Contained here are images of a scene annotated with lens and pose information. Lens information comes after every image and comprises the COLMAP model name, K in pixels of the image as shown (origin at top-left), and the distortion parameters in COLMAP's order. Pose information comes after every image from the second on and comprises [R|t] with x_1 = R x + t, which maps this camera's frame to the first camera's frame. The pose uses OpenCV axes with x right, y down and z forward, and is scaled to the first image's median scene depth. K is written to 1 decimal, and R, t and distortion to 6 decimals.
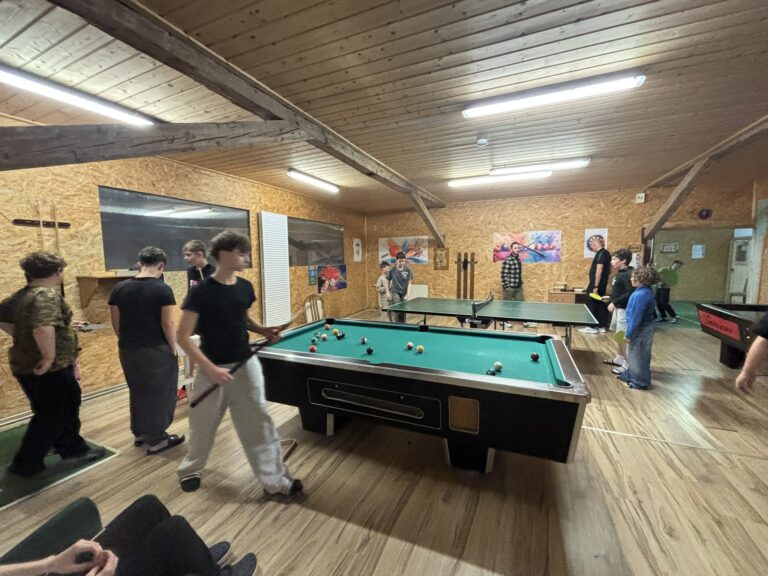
lens RADIAL K [[323.4, 0, 382.1], [0, 323.4, 288.6], [0, 0, 1]] dist [0.003242, -0.000550]
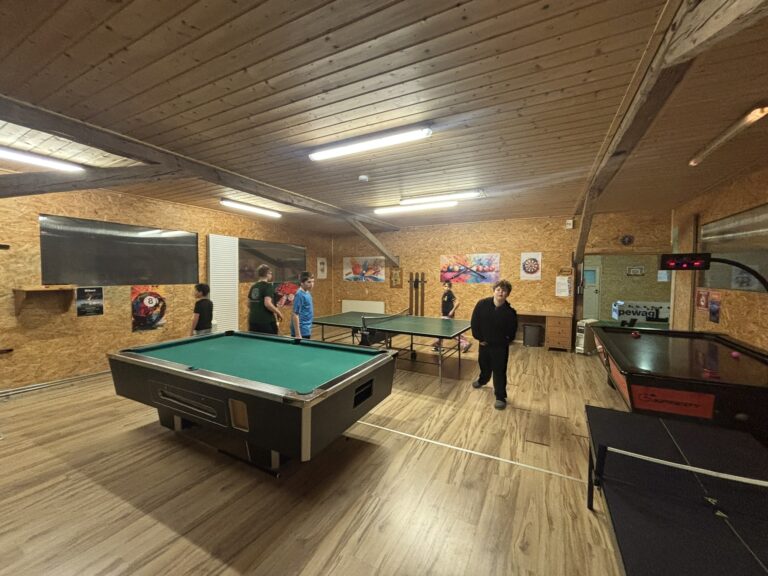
lens RADIAL K [[310.1, 0, 380.4], [0, 310.1, 288.8], [0, 0, 1]] dist [0.004494, -0.000682]
pose [[0.997854, 0.020347, -0.062235, 0.385595], [-0.023292, 0.998624, -0.046976, -0.012239], [0.061194, 0.048325, 0.996955, -0.052983]]
